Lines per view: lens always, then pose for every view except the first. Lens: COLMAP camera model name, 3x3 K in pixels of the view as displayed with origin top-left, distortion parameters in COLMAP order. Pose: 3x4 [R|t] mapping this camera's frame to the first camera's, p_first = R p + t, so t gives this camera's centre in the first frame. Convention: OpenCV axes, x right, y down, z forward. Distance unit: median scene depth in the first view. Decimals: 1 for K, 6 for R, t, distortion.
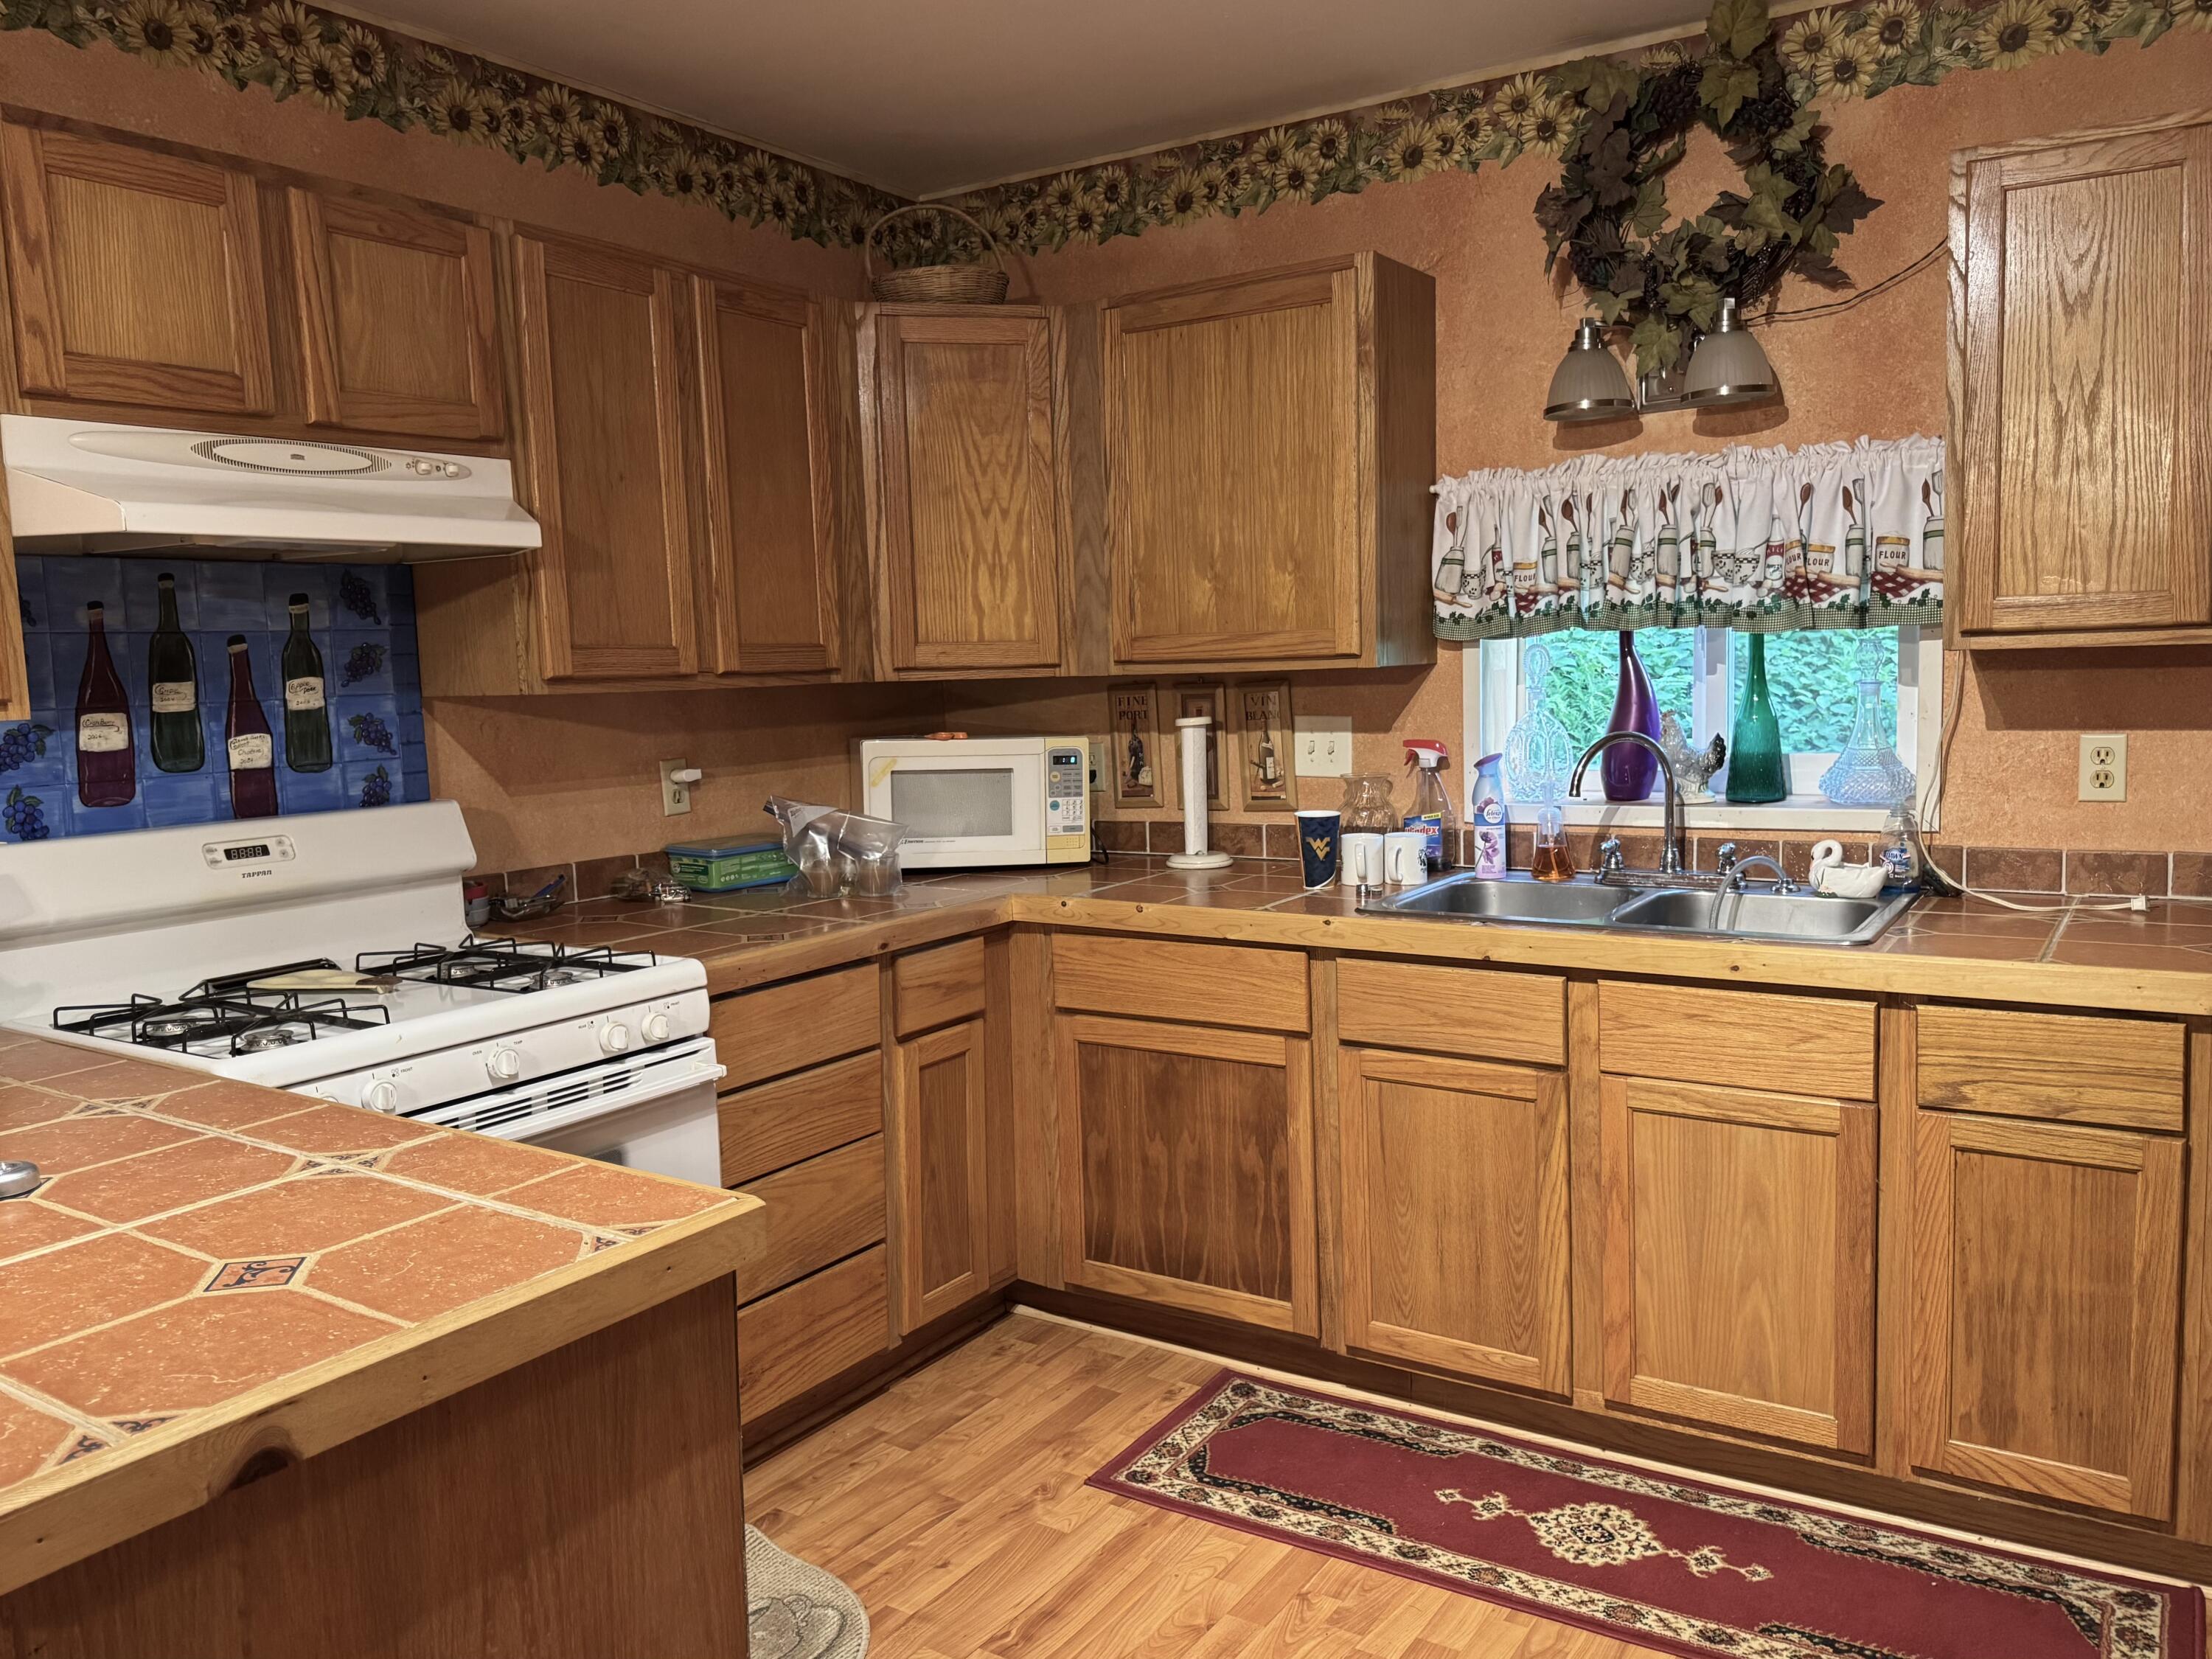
lens RADIAL K [[1671.4, 0, 1106.5], [0, 1671.4, 827.3], [0, 0, 1]] dist [0.065809, -0.008700]
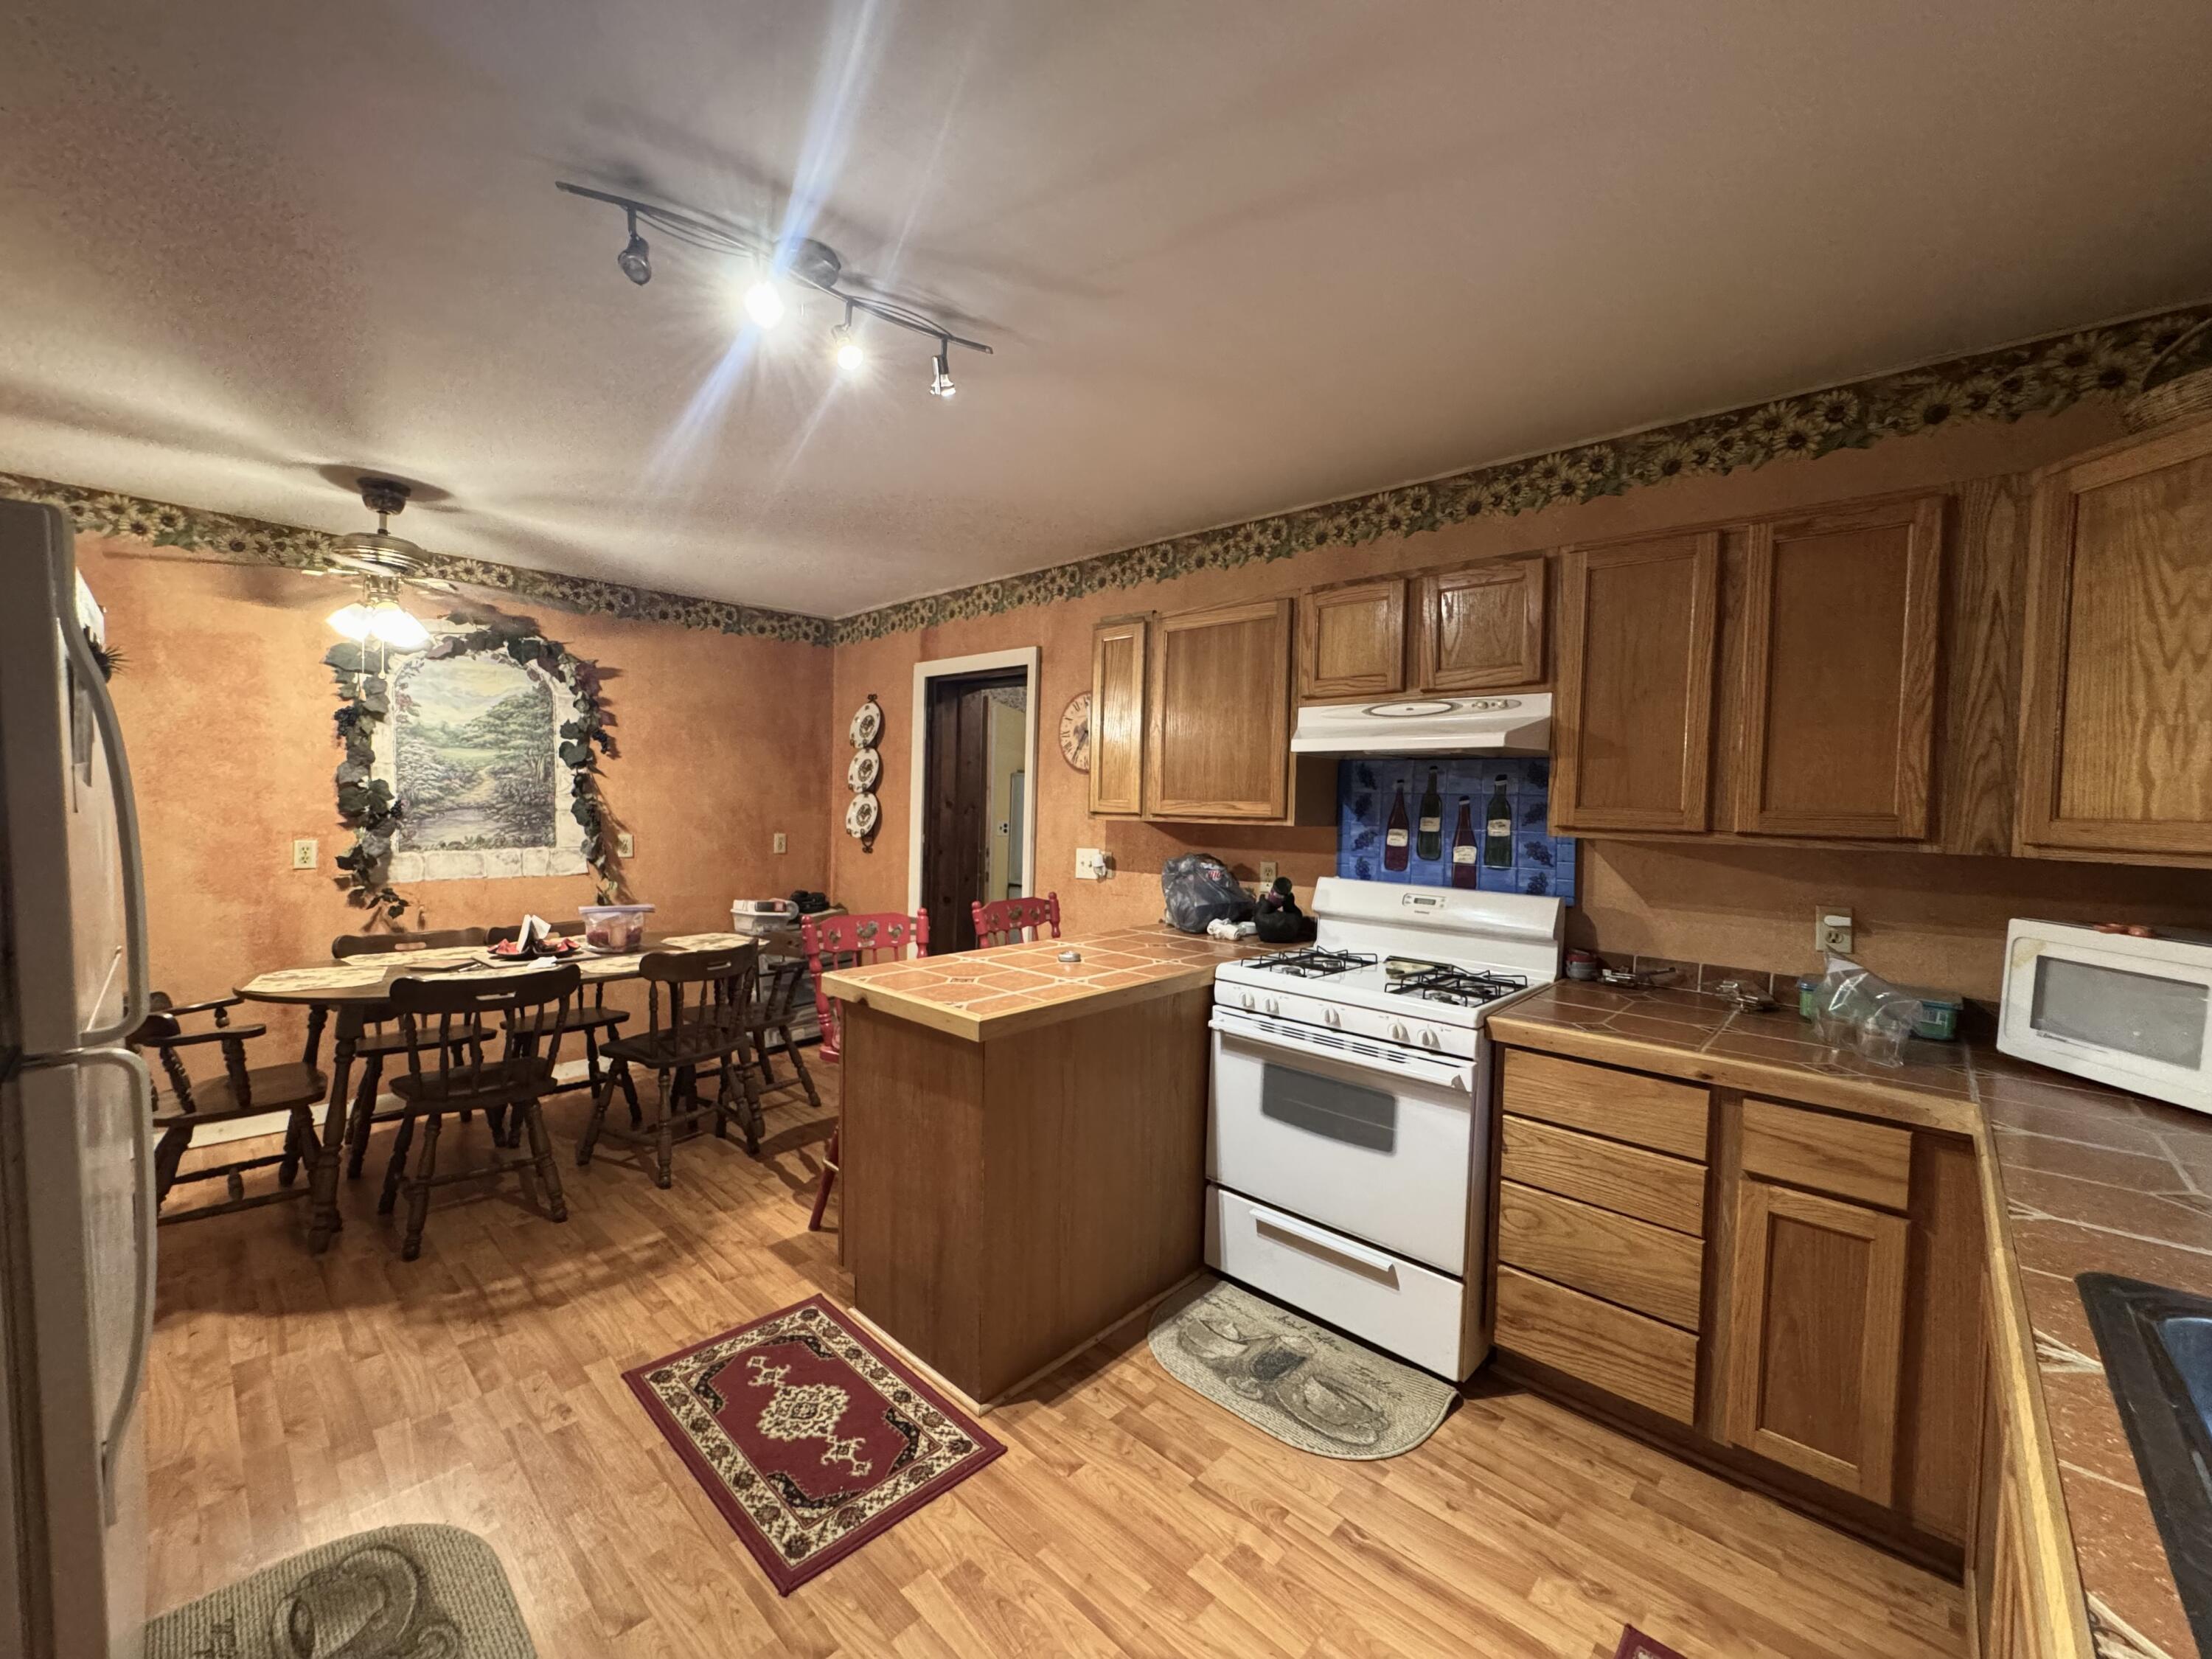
lens RADIAL K [[882.6, 0, 1106.6], [0, 882.6, 834.7], [0, 0, 1]] dist [-0.001808, 0.001093]
pose [[-0.157205, 0.059971, -0.985743, 0.537259], [-0.127690, 0.988541, 0.080505, -0.091429], [0.979276, 0.138525, -0.147746, 0.699967]]
